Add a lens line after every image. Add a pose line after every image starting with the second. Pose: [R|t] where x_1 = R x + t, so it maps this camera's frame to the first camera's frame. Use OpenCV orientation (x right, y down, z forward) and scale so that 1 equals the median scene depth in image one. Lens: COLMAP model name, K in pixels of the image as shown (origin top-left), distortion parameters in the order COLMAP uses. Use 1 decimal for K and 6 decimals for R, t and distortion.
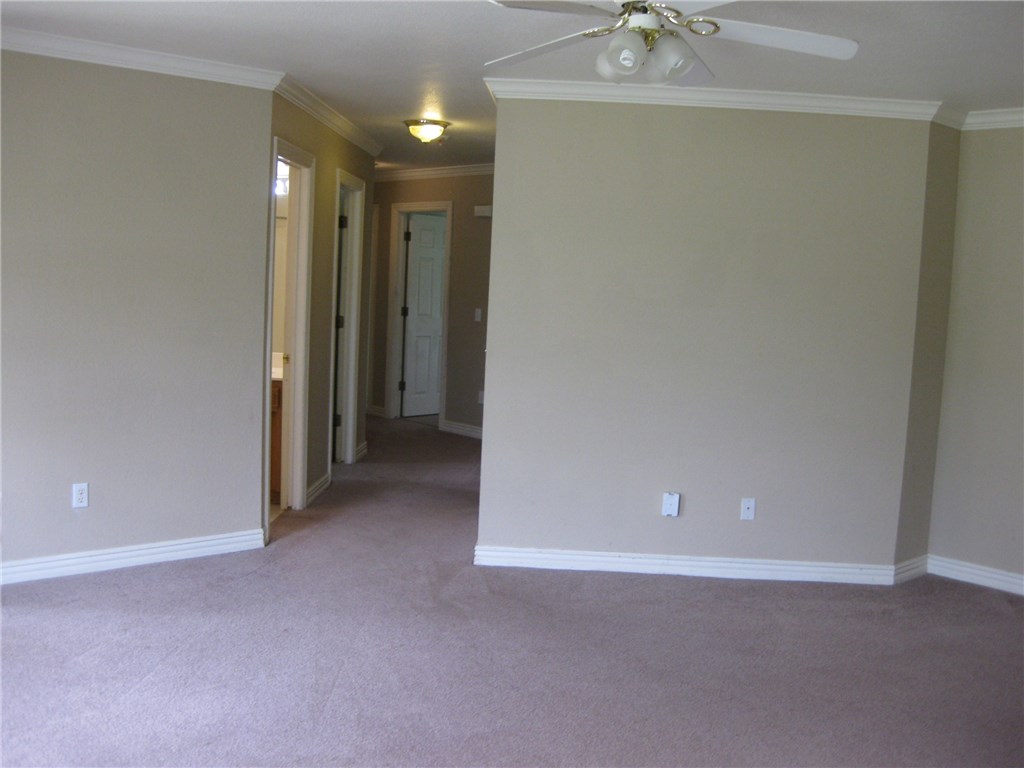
lens RADIAL K [[1058.7, 0, 512.0], [0, 1058.7, 384.0], [0, 0, 1]] dist [-0.111258, 0.021994]
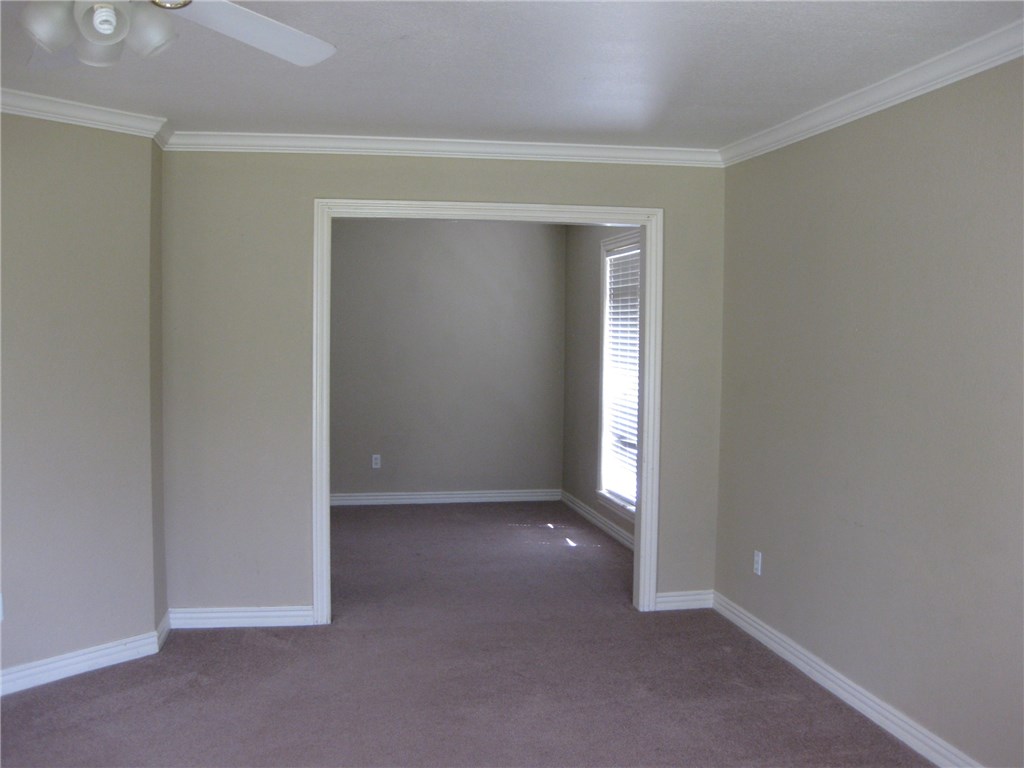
lens RADIAL K [[1058.7, 0, 512.0], [0, 1058.7, 384.0], [0, 0, 1]] dist [-0.111258, 0.021994]
pose [[0.545590, -0.085923, 0.833636, -0.198584], [0.100862, 0.994232, 0.036465, -0.039987], [-0.831961, 0.064187, 0.551109, 0.240725]]
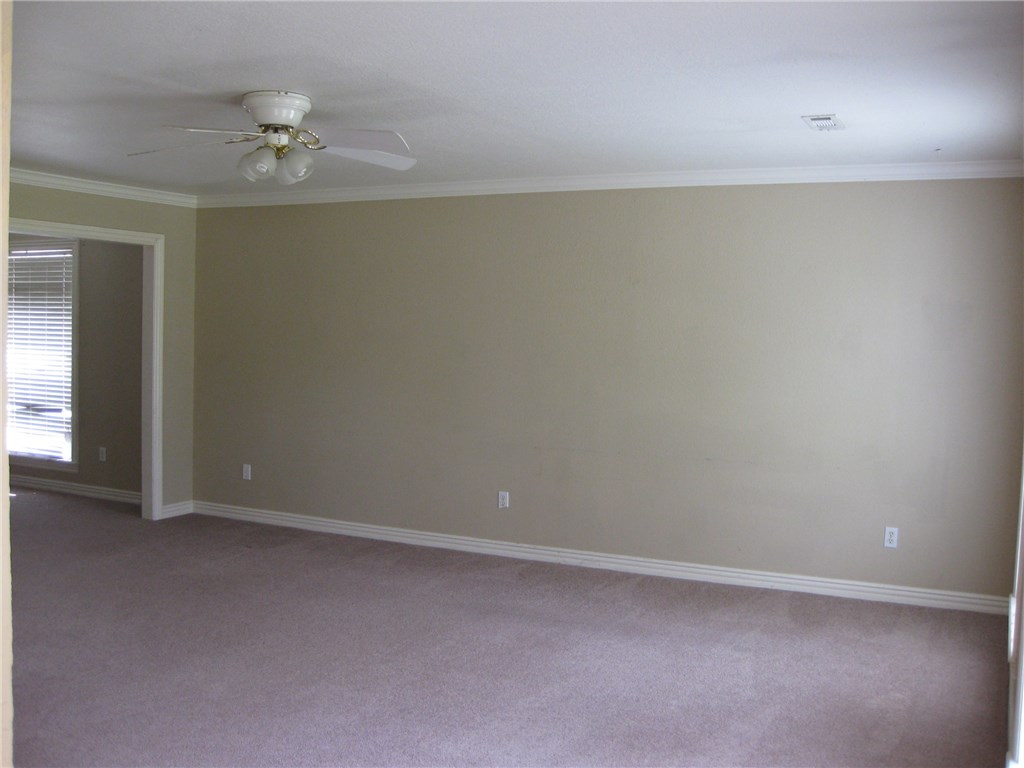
lens RADIAL K [[1058.7, 0, 512.0], [0, 1058.7, 384.0], [0, 0, 1]] dist [-0.111258, 0.021994]
pose [[-0.362012, -0.104256, 0.926325, -0.723891], [0.057415, 0.989346, 0.133786, -0.110414], [-0.930403, 0.101618, -0.352169, 0.701068]]
